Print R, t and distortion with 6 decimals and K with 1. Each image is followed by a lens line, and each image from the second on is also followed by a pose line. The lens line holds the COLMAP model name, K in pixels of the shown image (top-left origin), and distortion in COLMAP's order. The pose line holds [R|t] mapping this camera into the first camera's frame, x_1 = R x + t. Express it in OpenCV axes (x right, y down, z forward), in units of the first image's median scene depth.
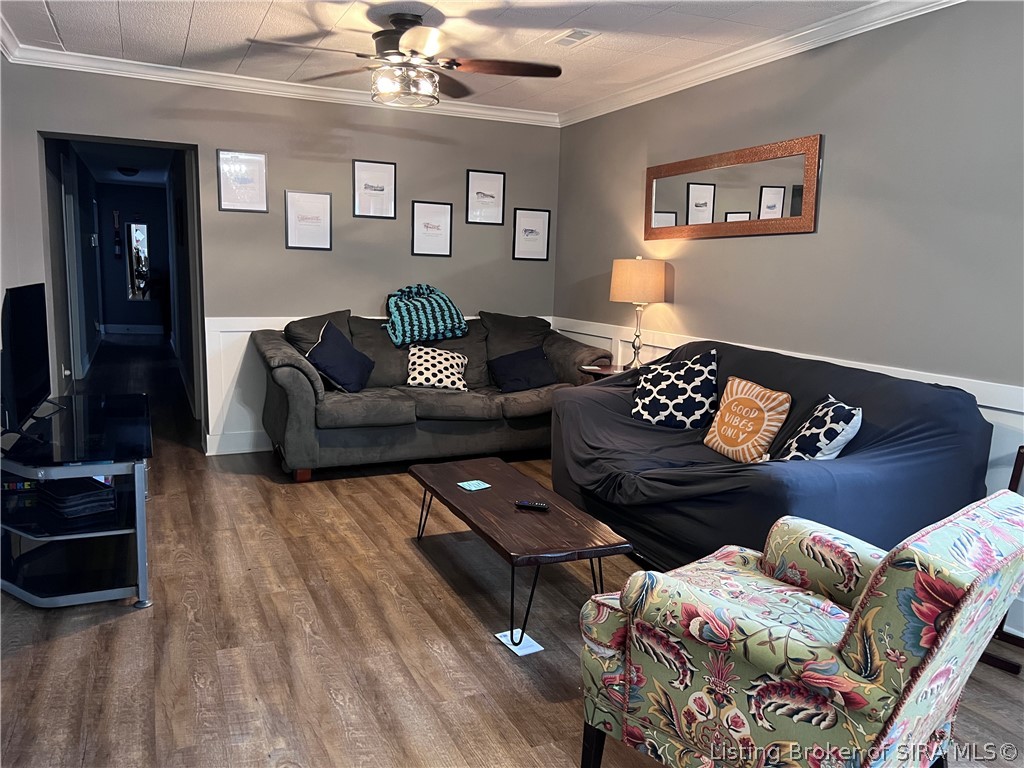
lens RADIAL K [[780.9, 0, 512.0], [0, 780.9, 384.0], [0, 0, 1]] dist [0.048832, -0.069362]
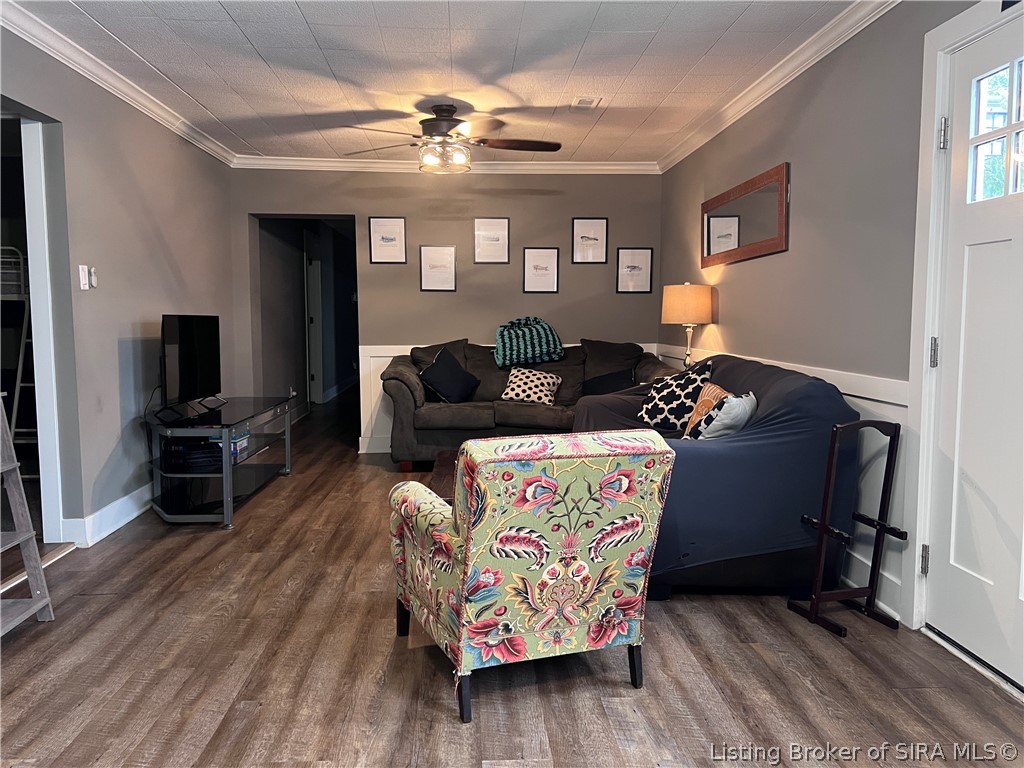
lens RADIAL K [[780.9, 0, 512.0], [0, 780.9, 384.0], [0, 0, 1]] dist [0.048832, -0.069362]
pose [[0.930267, 0.002021, -0.366878, 0.314702], [-0.026649, 0.997716, -0.062076, 0.051137], [0.365915, 0.067524, 0.928195, -0.101765]]
